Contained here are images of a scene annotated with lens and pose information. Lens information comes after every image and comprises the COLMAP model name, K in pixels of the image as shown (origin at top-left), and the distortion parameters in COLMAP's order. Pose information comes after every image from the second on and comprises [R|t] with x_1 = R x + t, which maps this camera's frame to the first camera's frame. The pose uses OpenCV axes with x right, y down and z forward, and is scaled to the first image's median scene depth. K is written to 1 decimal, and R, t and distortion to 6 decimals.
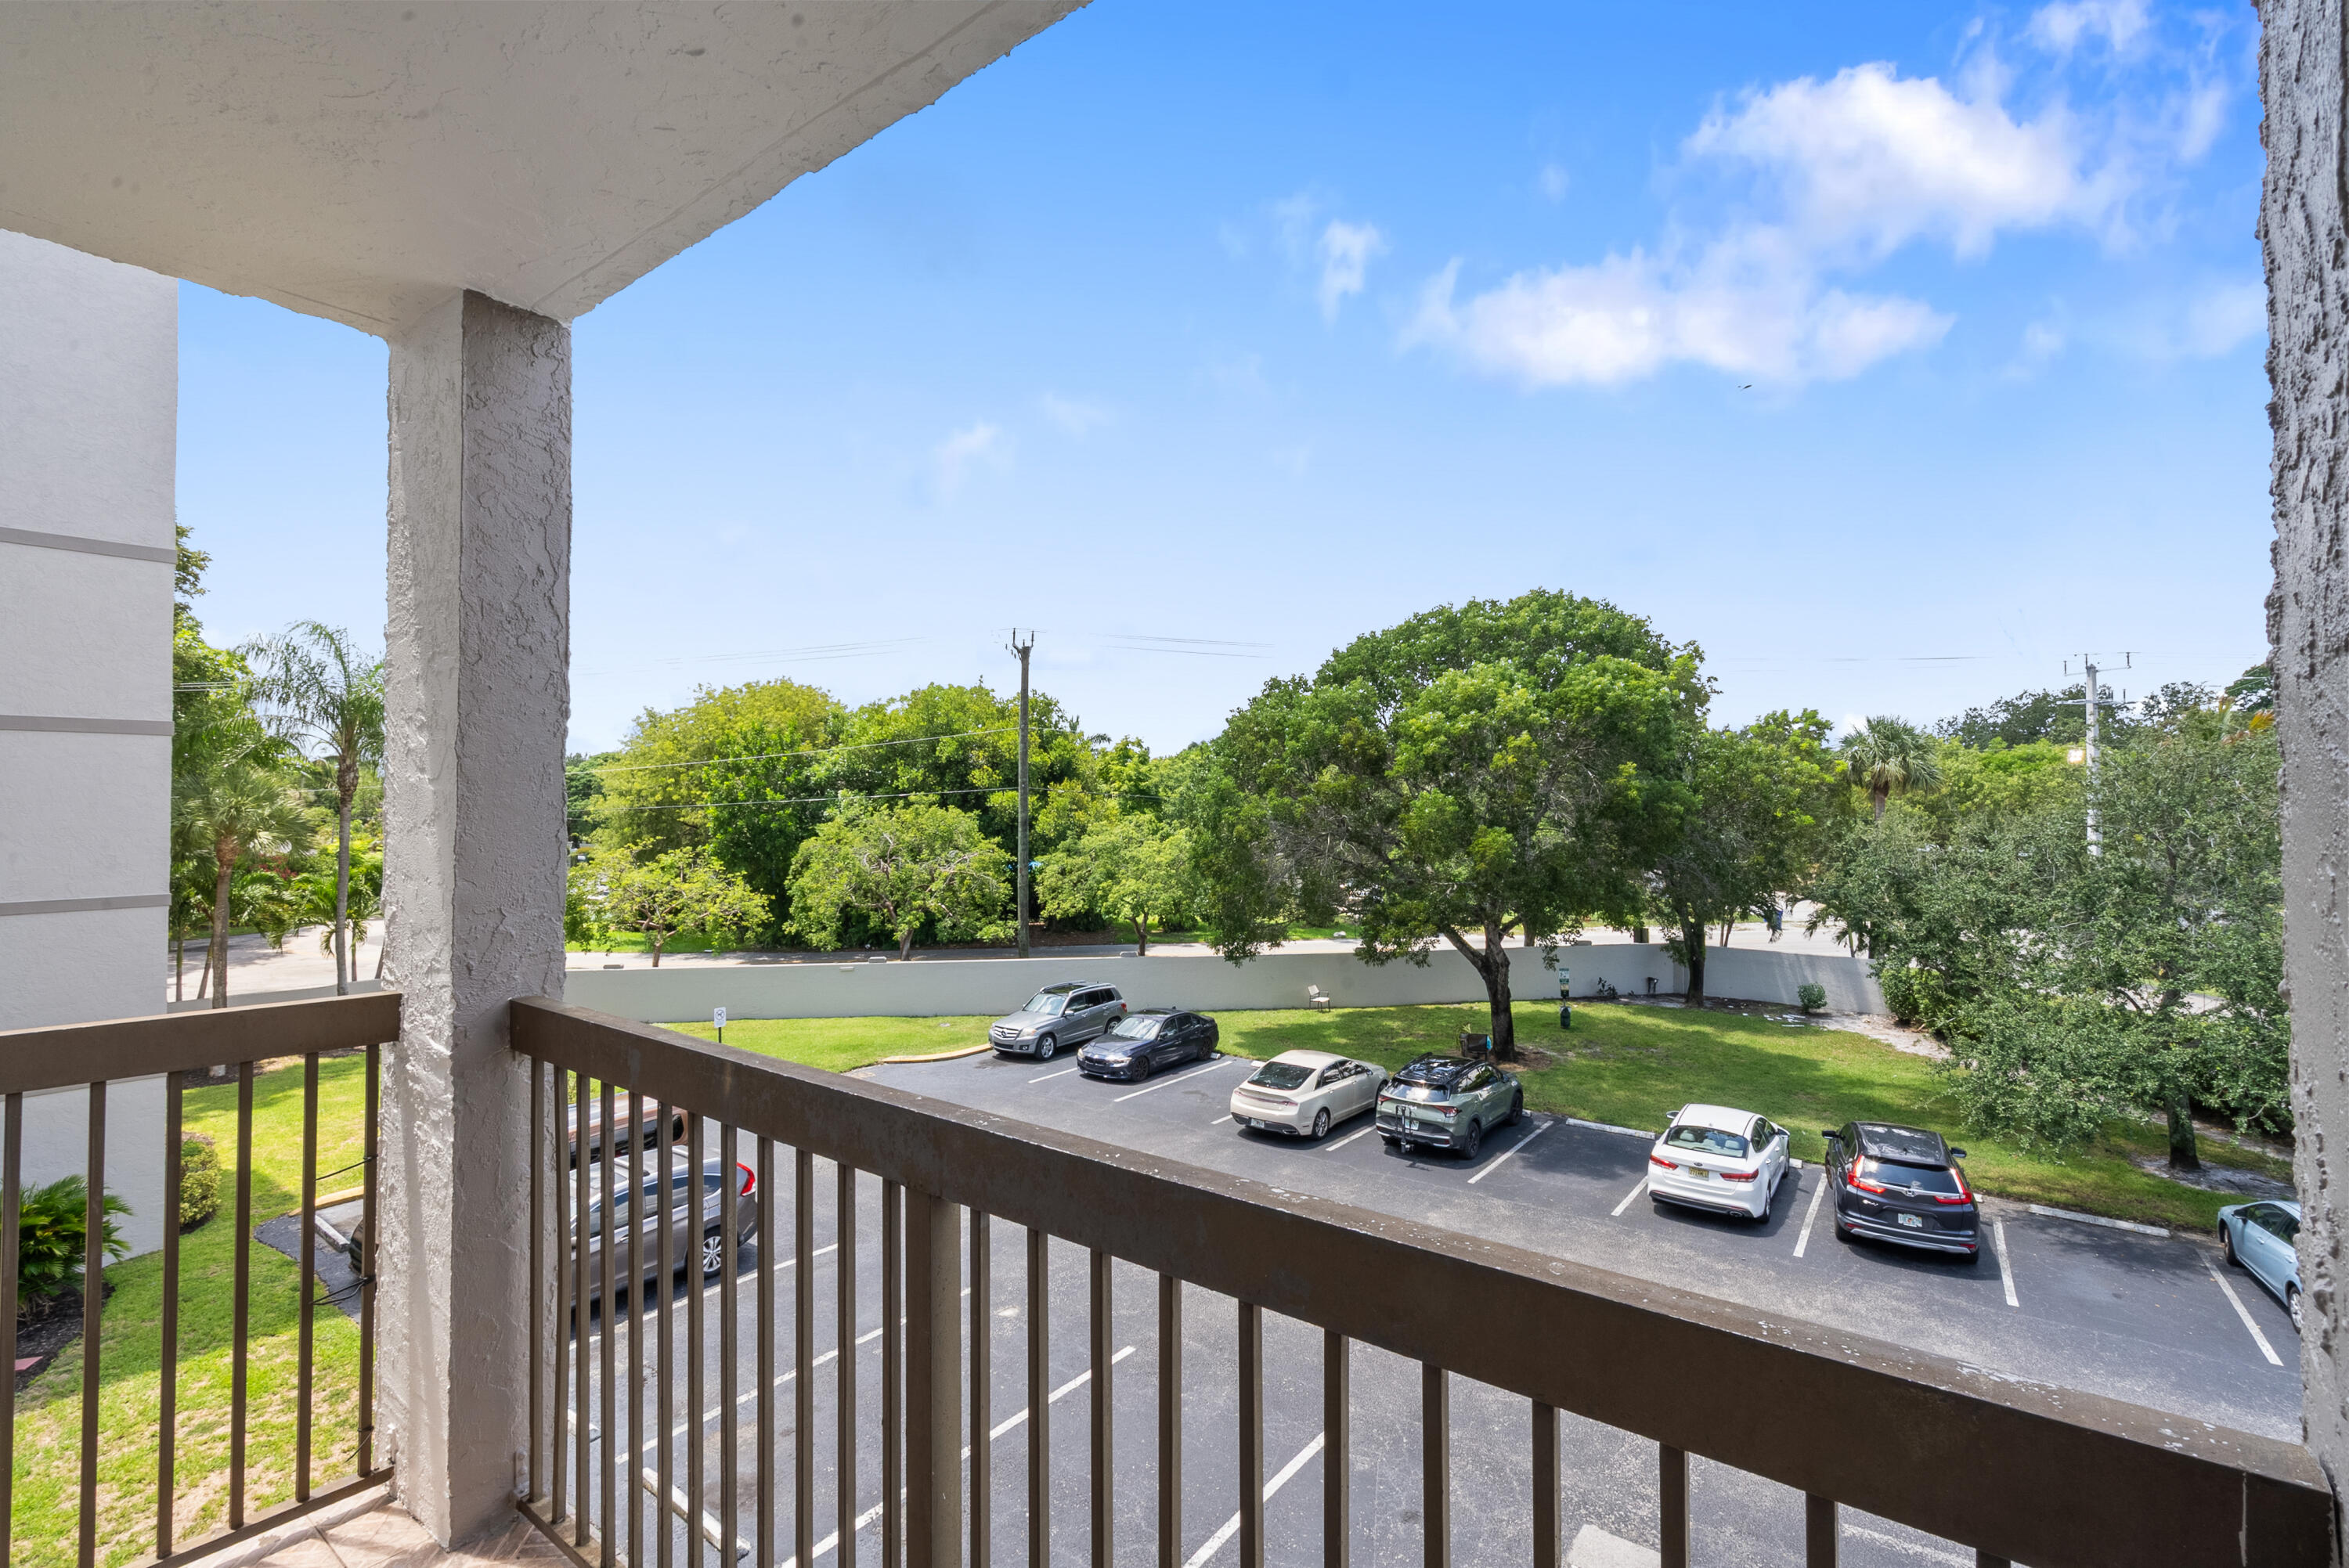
lens RADIAL K [[1071.0, 0, 1180.5], [0, 1071.0, 774.1], [0, 0, 1]] dist [0.001223, 0.000524]
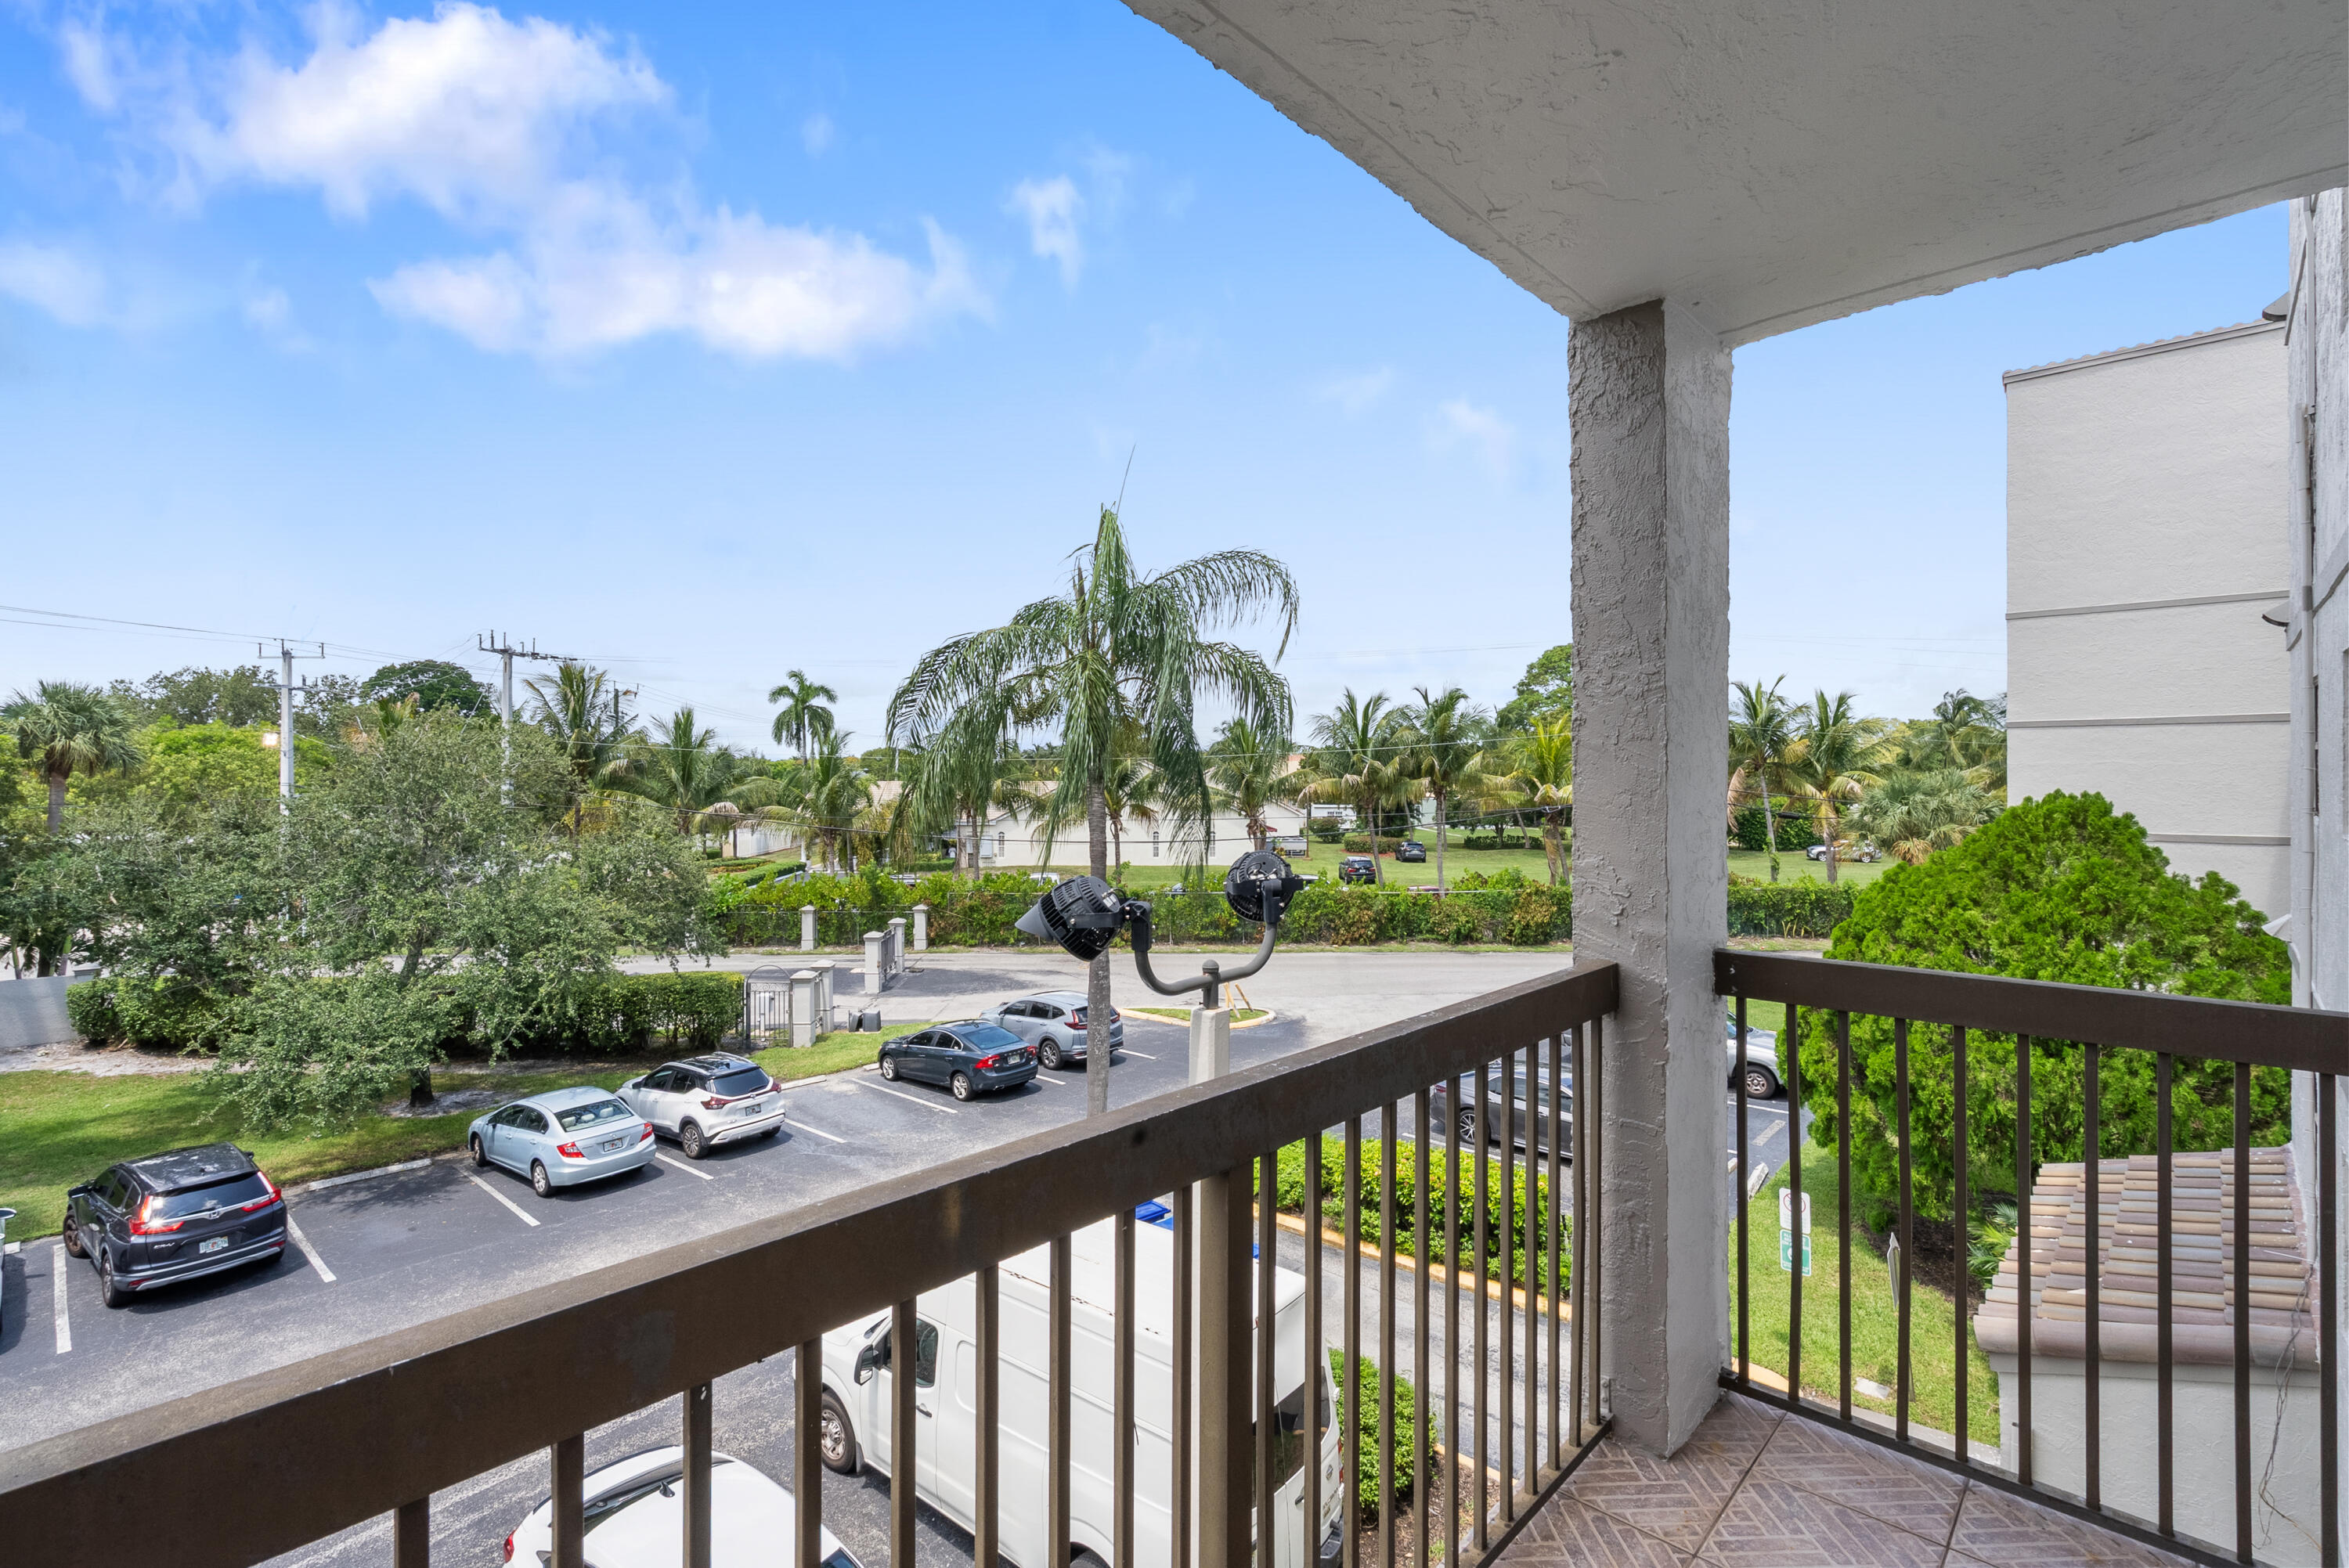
lens RADIAL K [[1065.3, 0, 1174.6], [0, 1065.3, 781.6], [0, 0, 1]] dist [-0.000393, 0.000225]
pose [[0.114734, 0.000153, 0.993396, -0.116871], [-0.022423, 0.999746, 0.002435, 0.002526], [-0.993143, -0.022555, 0.114709, 0.089135]]
